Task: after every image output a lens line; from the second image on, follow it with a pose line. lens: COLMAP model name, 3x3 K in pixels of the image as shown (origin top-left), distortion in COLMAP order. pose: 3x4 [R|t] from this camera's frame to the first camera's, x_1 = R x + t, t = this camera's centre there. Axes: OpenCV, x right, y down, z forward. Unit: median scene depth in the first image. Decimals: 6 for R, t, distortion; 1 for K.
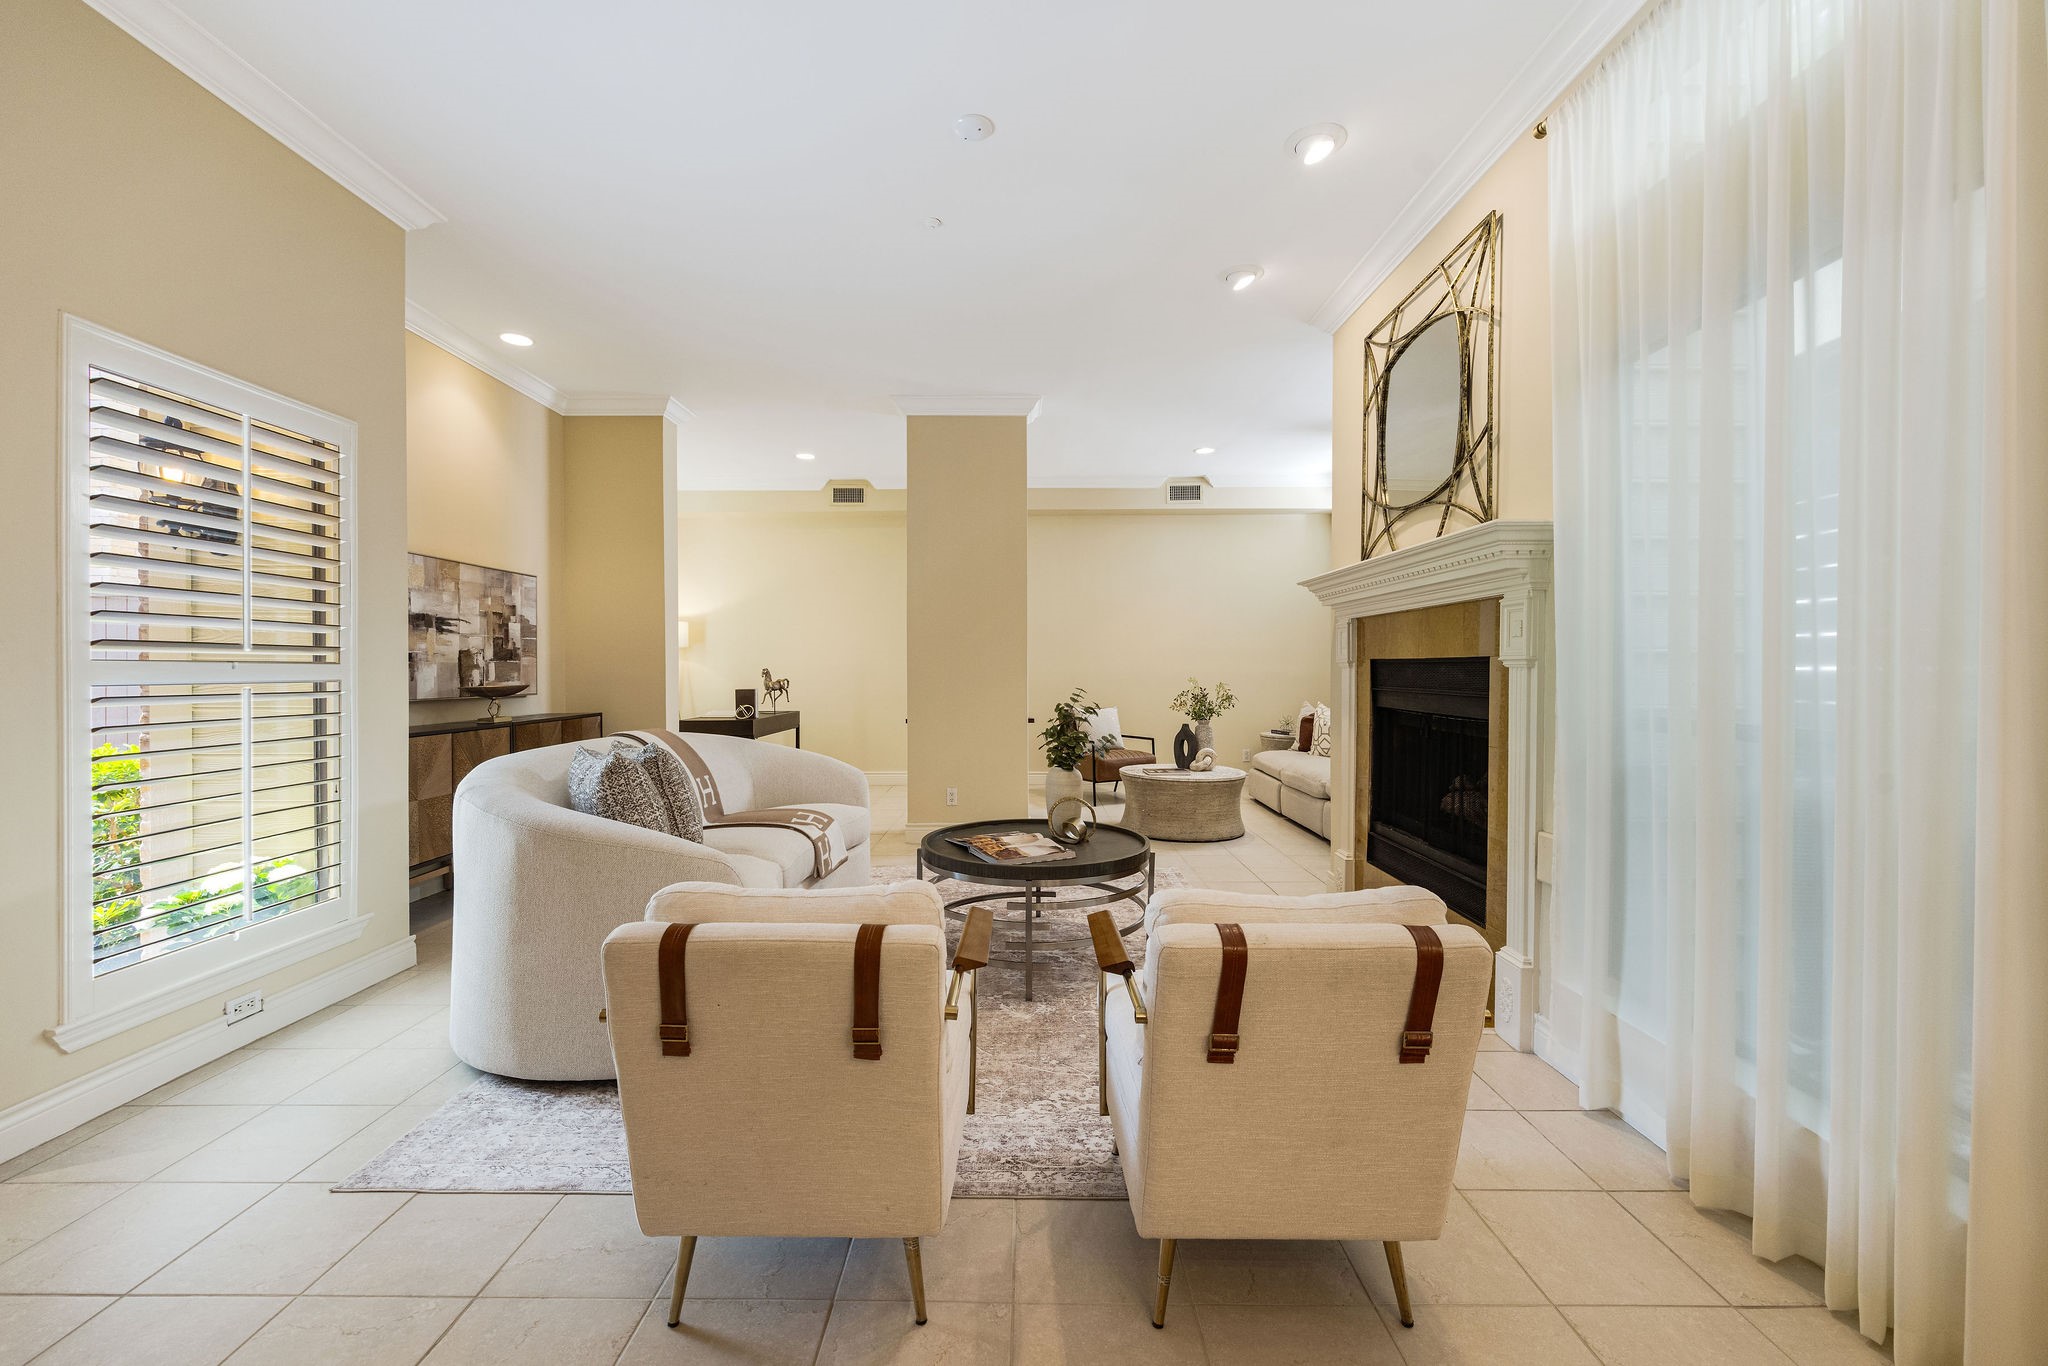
lens RADIAL K [[811.5, 0, 1020.7], [0, 811.5, 674.3], [0, 0, 1]] dist [-0.001716, -0.000051]
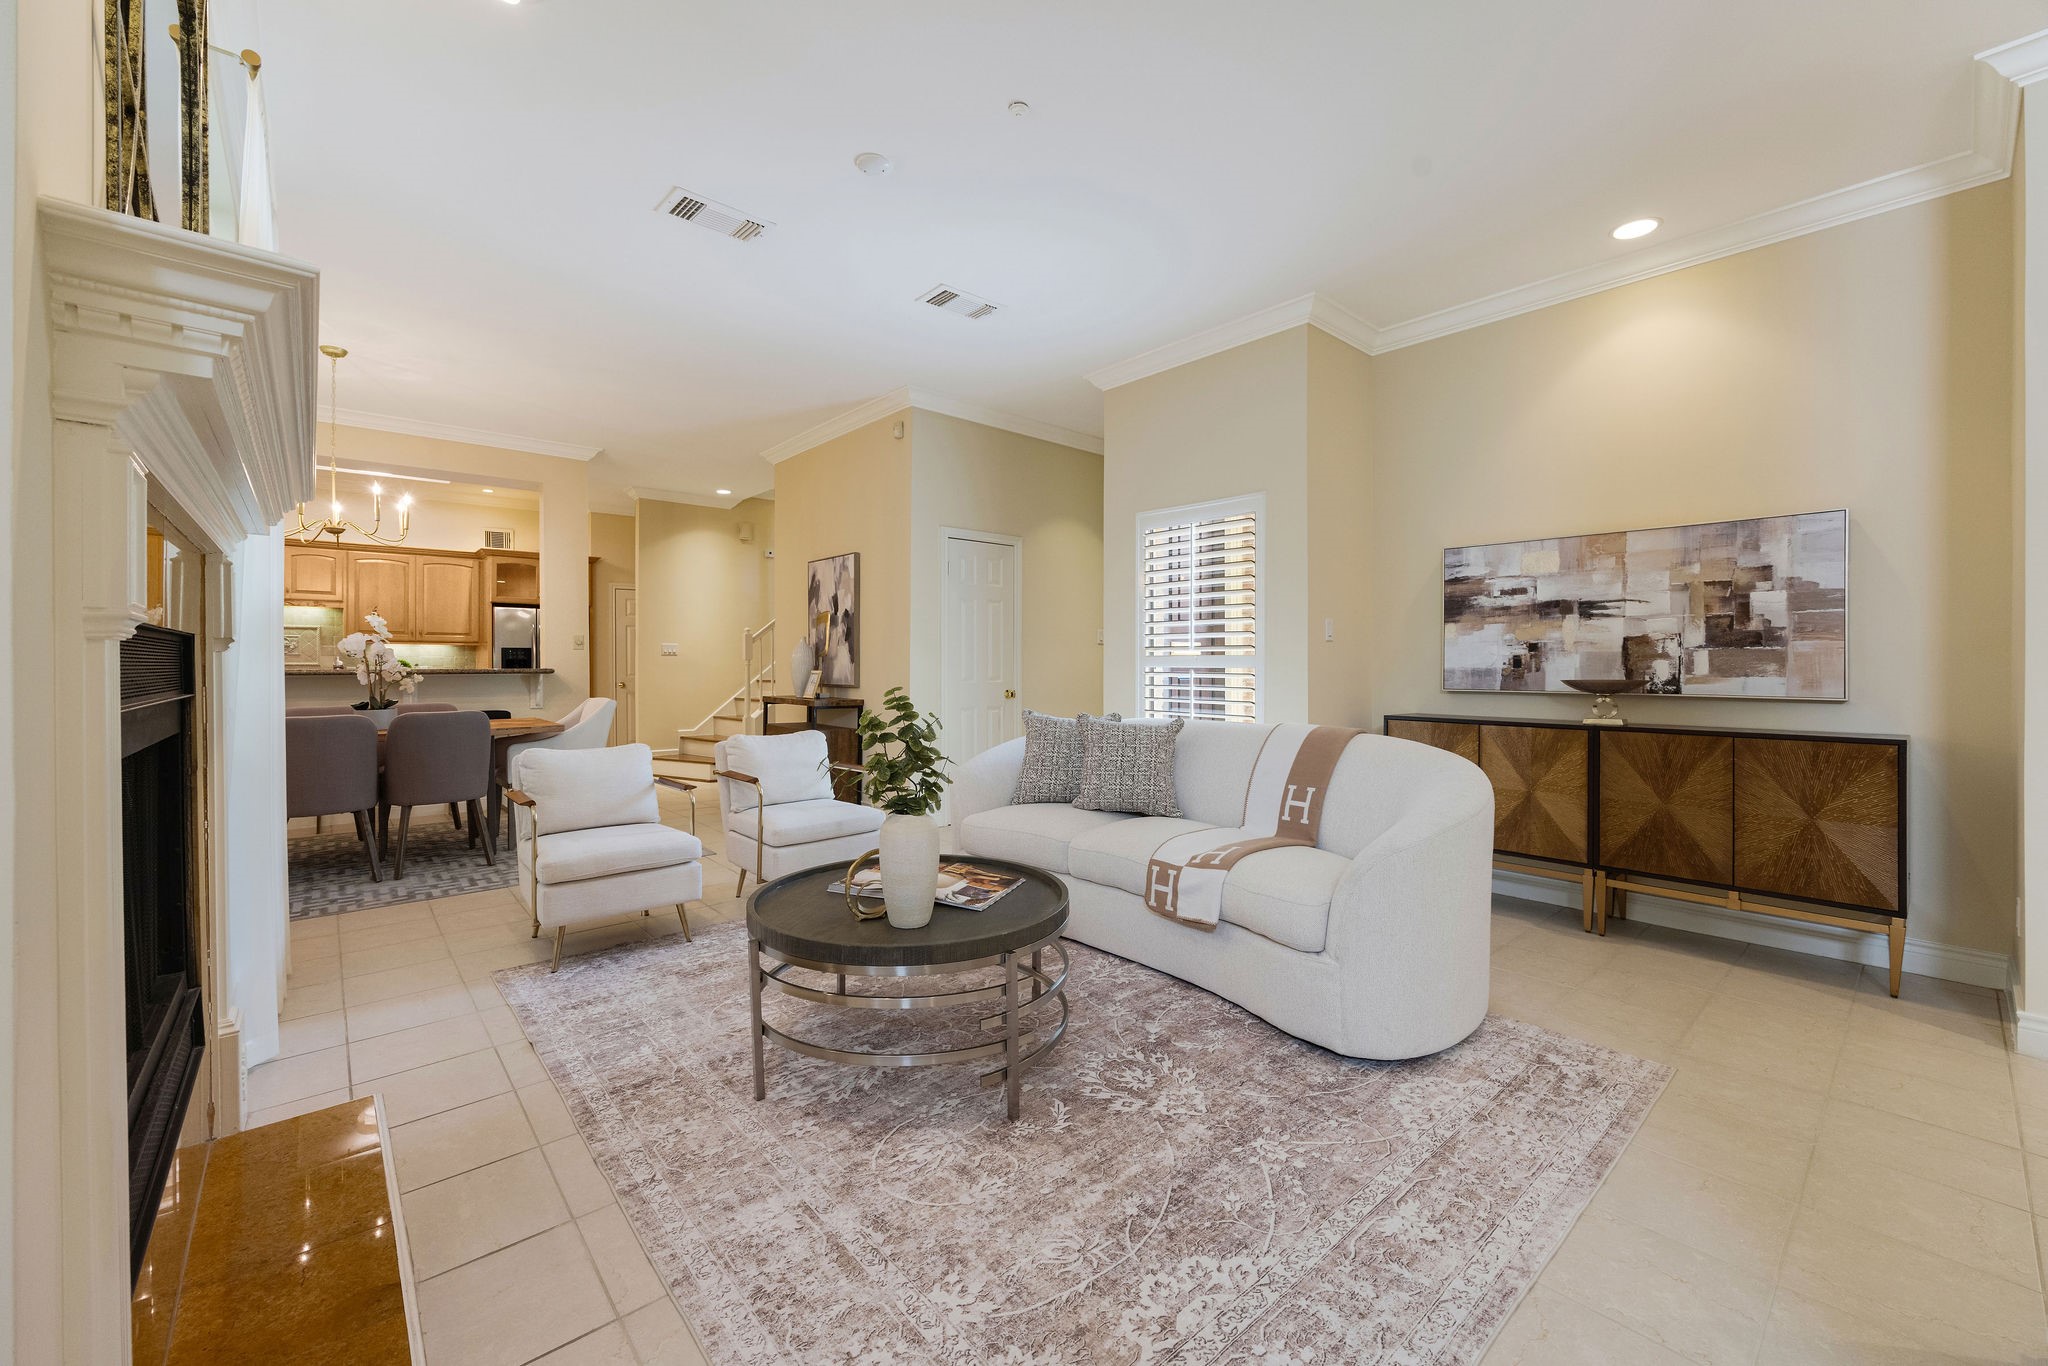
lens RADIAL K [[811.5, 0, 1031.9], [0, 811.5, 675.4], [0, 0, 1]] dist [-0.001716, -0.000051]
pose [[-0.744532, 0.010018, -0.667512, 0.361177], [-0.004454, 0.999791, 0.019973, -0.004552], [0.667572, 0.017843, -0.744331, 1.379659]]
